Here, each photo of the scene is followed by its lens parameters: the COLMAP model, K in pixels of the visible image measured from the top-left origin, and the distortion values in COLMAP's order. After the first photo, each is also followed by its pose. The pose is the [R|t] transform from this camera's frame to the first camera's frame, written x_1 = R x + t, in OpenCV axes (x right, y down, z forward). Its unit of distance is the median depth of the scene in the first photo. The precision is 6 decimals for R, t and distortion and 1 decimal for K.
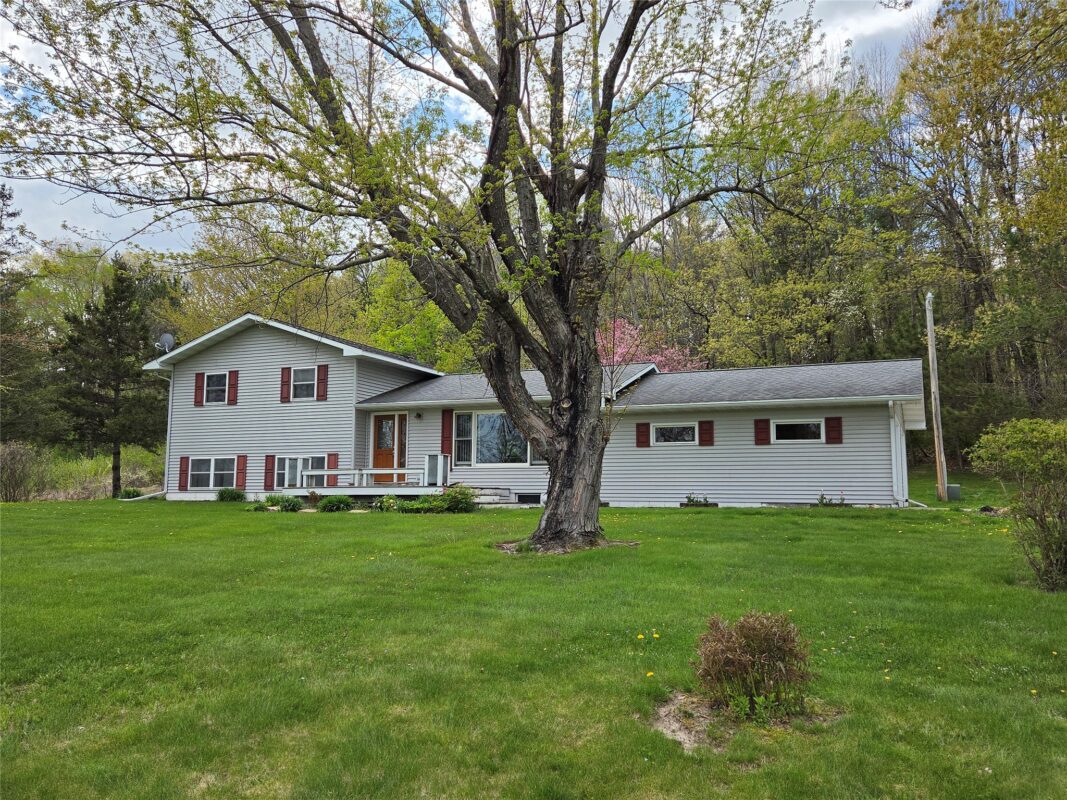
lens RADIAL K [[875.9, 0, 533.5], [0, 875.9, 400.0], [0, 0, 1]] dist [0.092584, -0.000360]
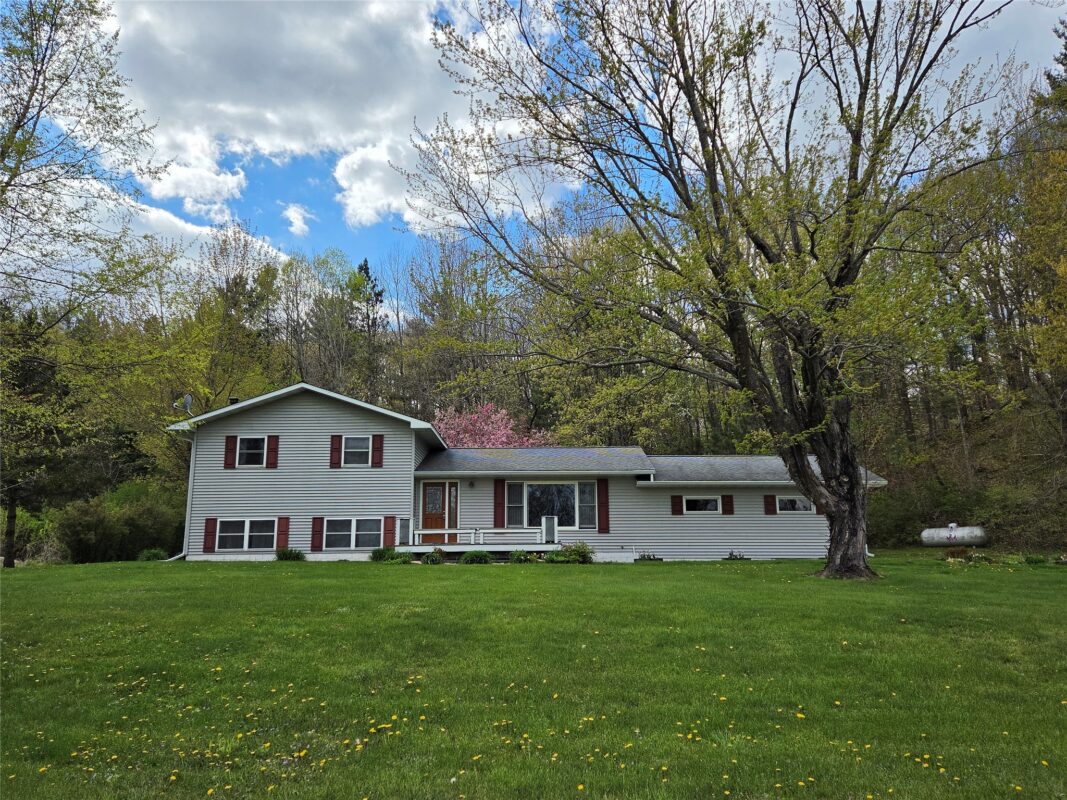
lens RADIAL K [[875.9, 0, 533.5], [0, 875.9, 400.0], [0, 0, 1]] dist [0.092584, -0.000360]
pose [[0.918967, 0.069255, 0.388206, -0.489949], [-0.034081, 0.994722, -0.096779, 0.016396], [-0.392859, 0.075706, 0.916477, -0.081153]]
